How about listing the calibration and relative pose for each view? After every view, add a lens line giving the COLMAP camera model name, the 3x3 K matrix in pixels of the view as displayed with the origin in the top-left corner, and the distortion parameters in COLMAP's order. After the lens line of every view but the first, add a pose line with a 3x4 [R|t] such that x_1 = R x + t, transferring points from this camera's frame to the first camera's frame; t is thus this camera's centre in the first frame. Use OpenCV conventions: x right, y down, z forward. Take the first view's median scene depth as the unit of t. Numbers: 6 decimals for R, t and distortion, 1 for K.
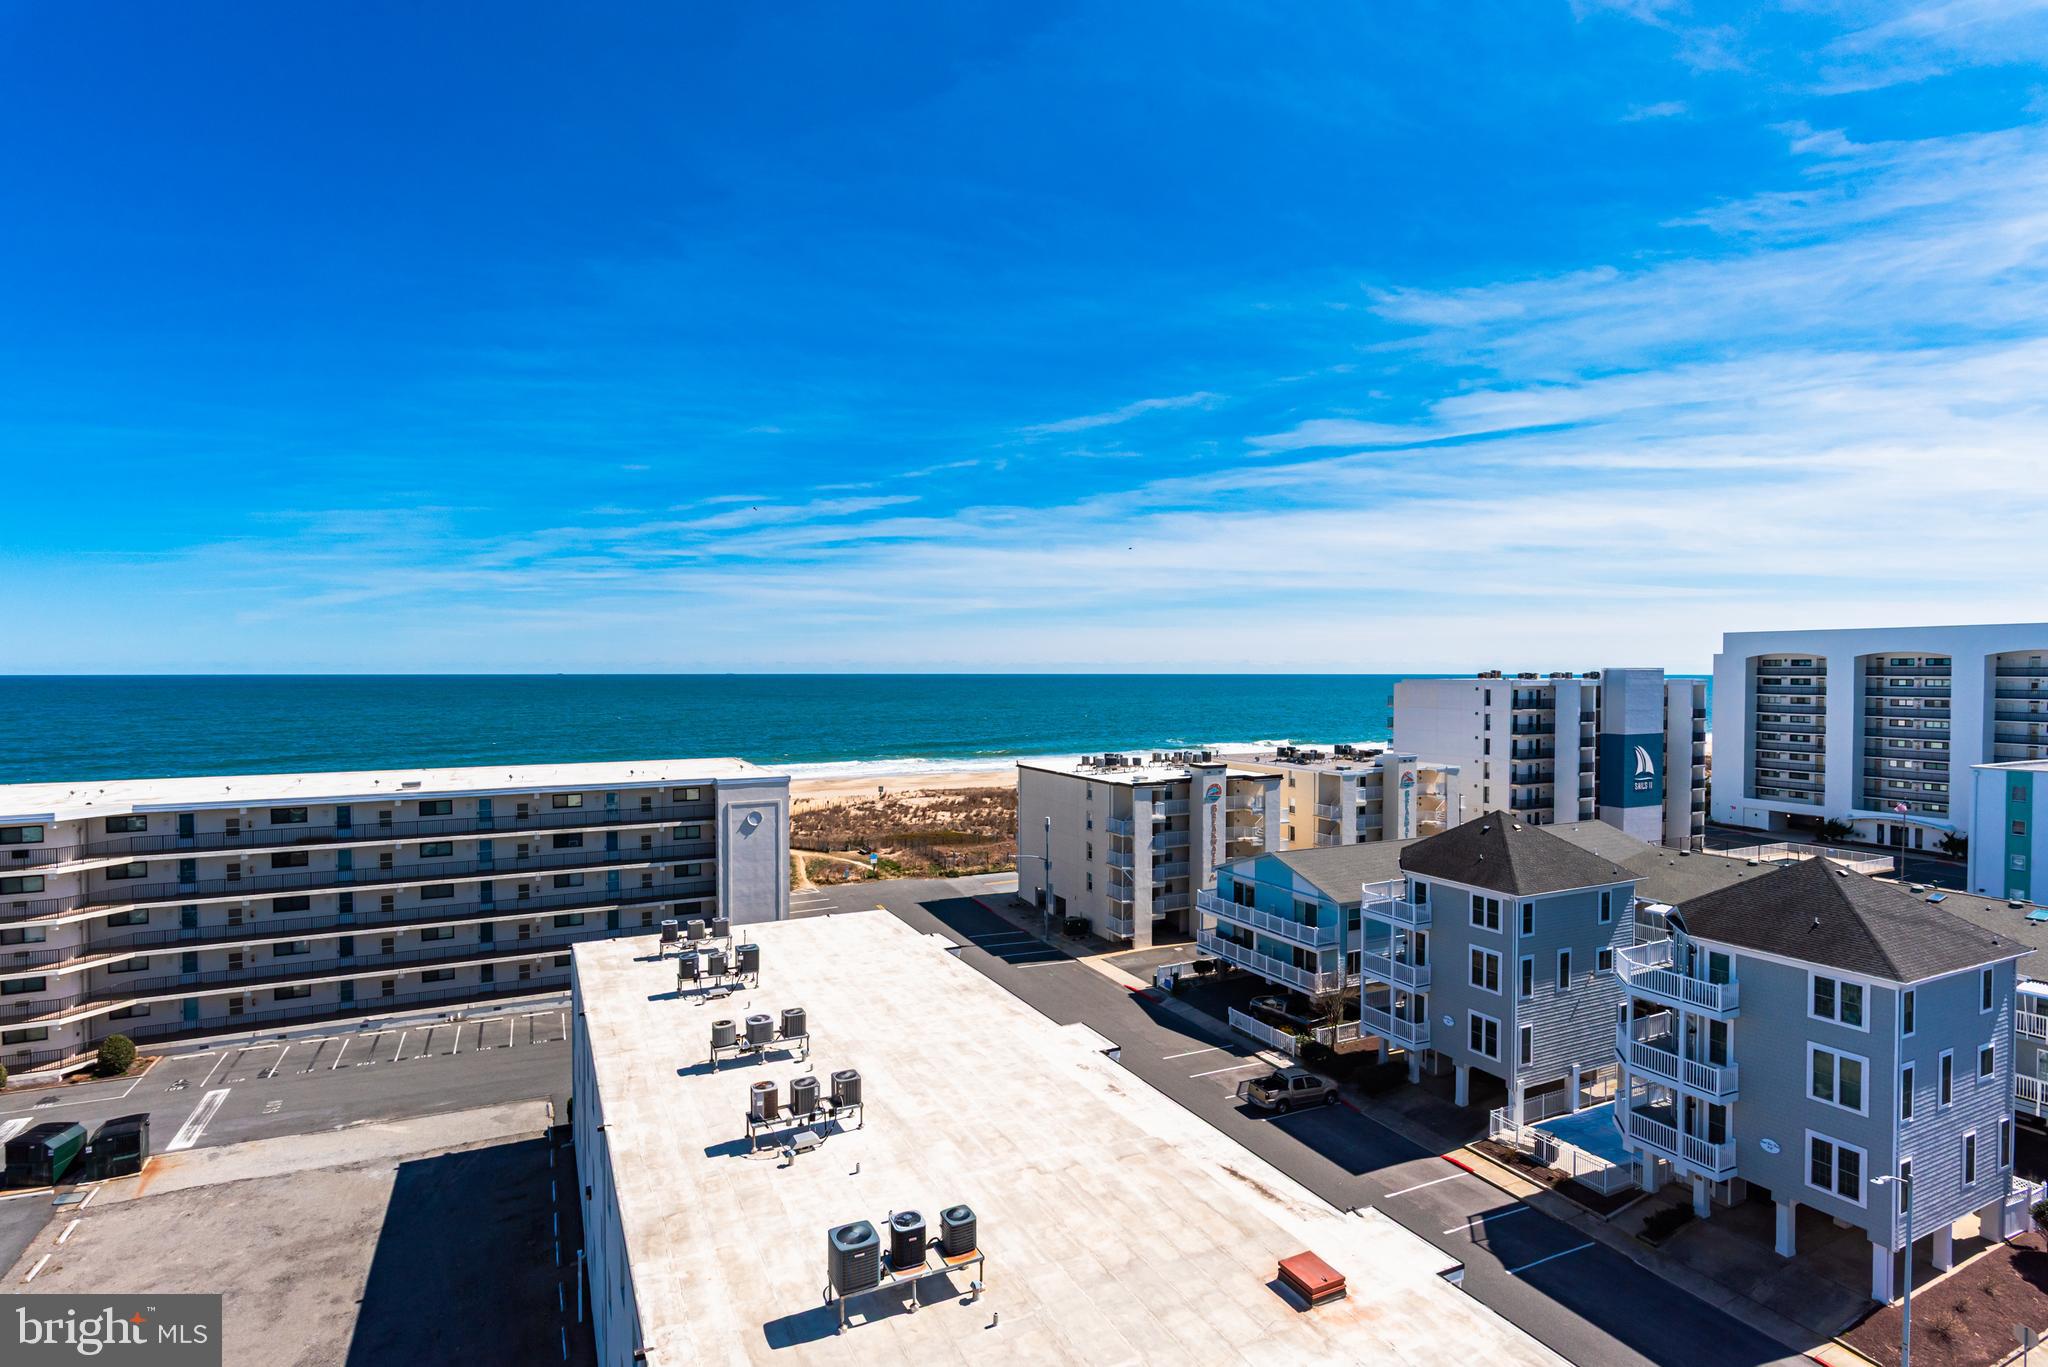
lens RADIAL K [[1017.0, 0, 1017.8], [0, 1017.0, 669.7], [0, 0, 1]] dist [-0.000265, 0.000350]
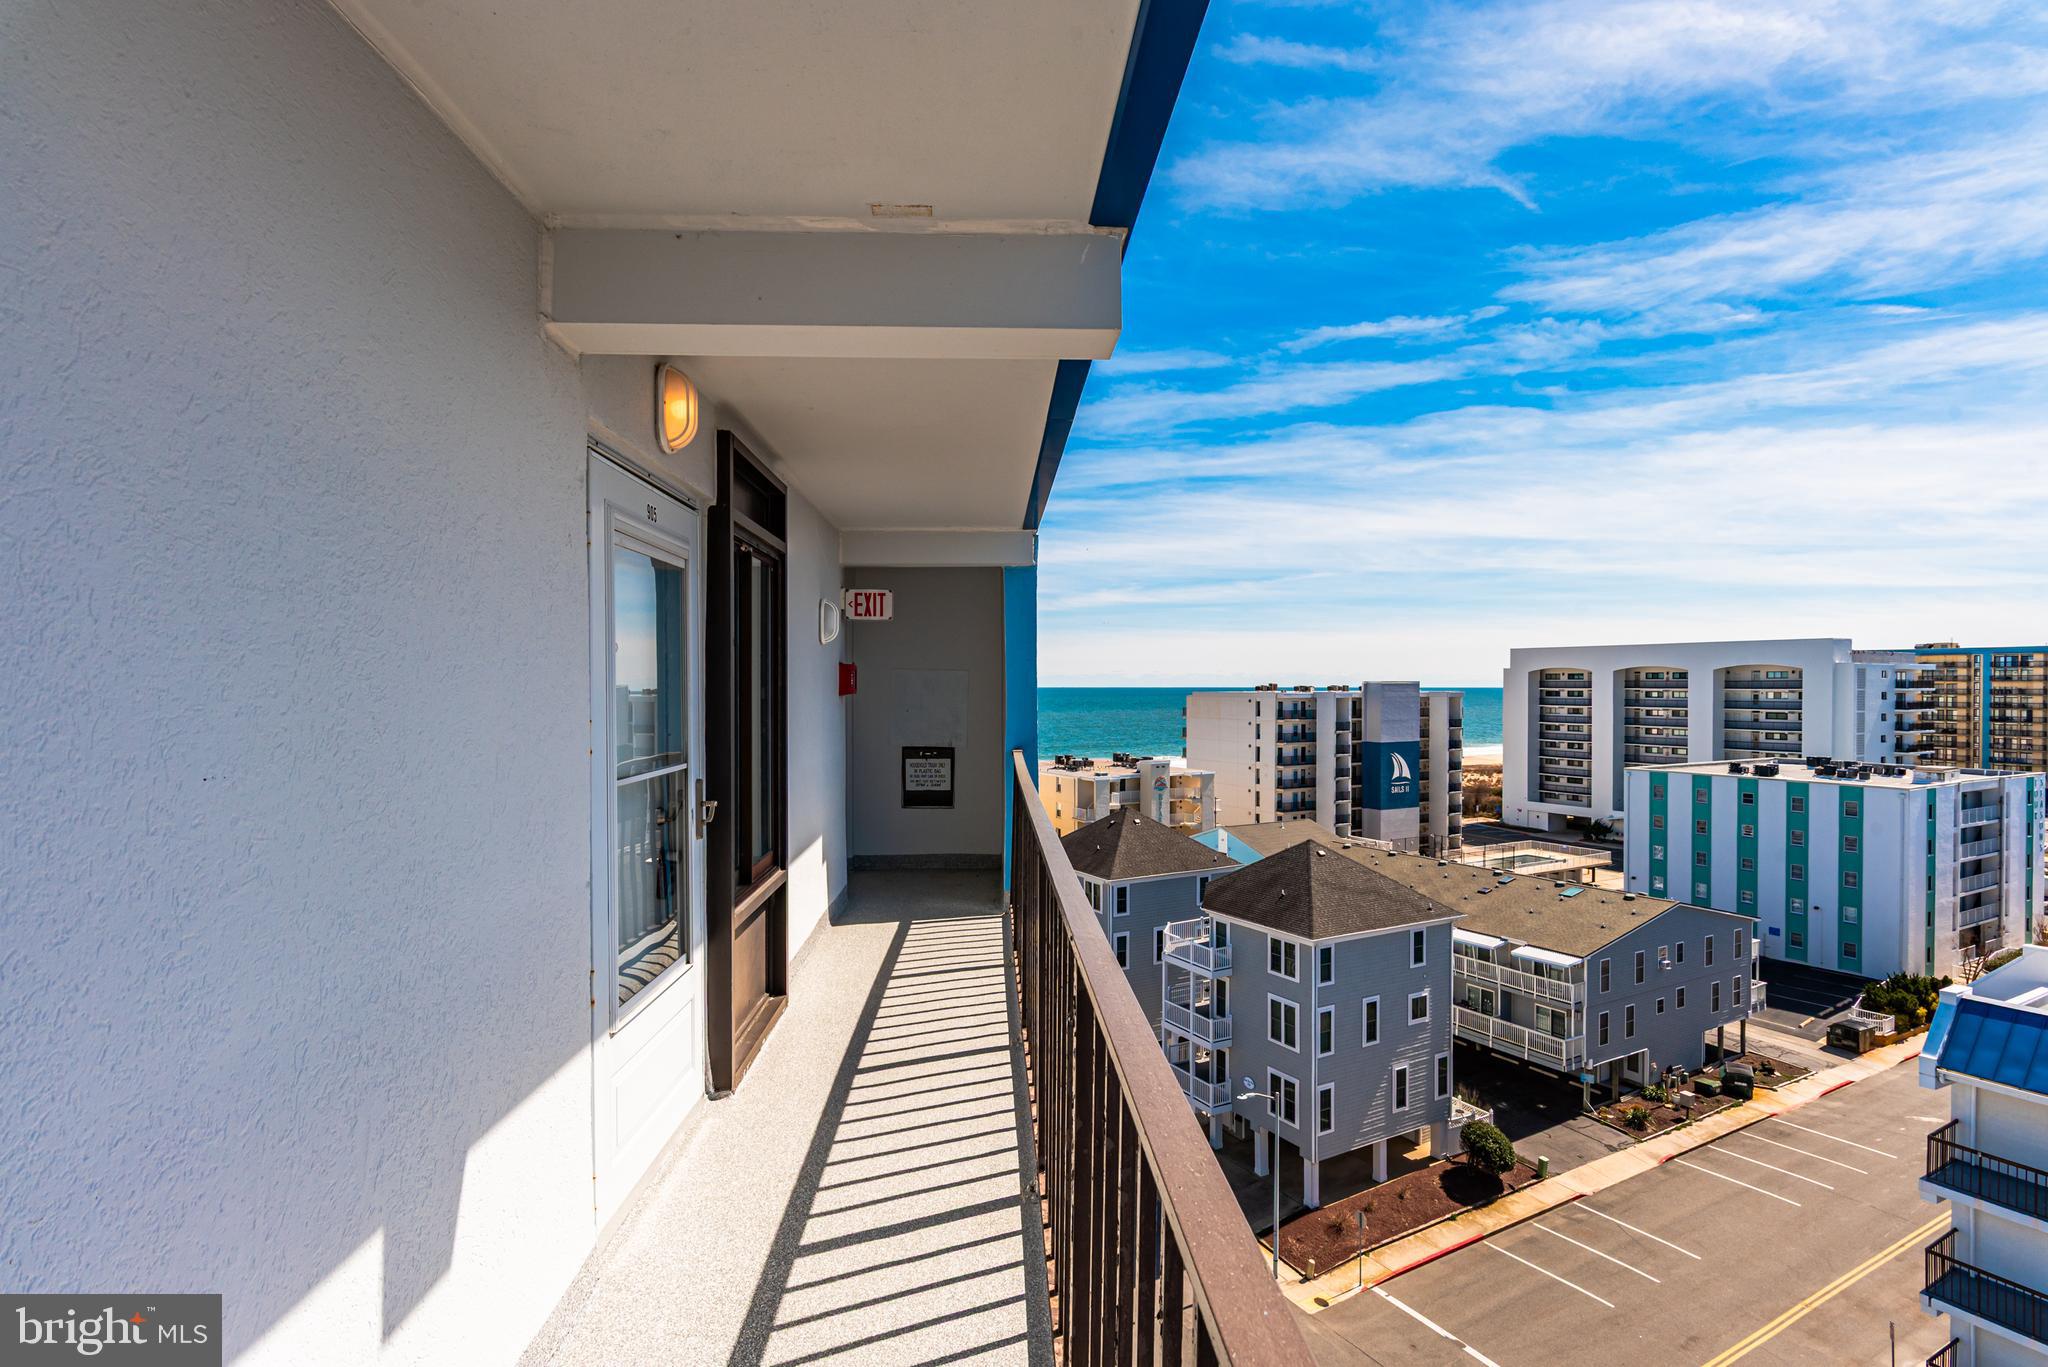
lens RADIAL K [[1017.0, 0, 1016.5], [0, 1017.0, 697.3], [0, 0, 1]] dist [-0.000265, 0.000350]
pose [[0.998468, -0.000975, 0.055329, 0.146594], [0.000281, 0.999921, 0.012553, 0.001729], [-0.055337, -0.012518, 0.998389, -0.063021]]
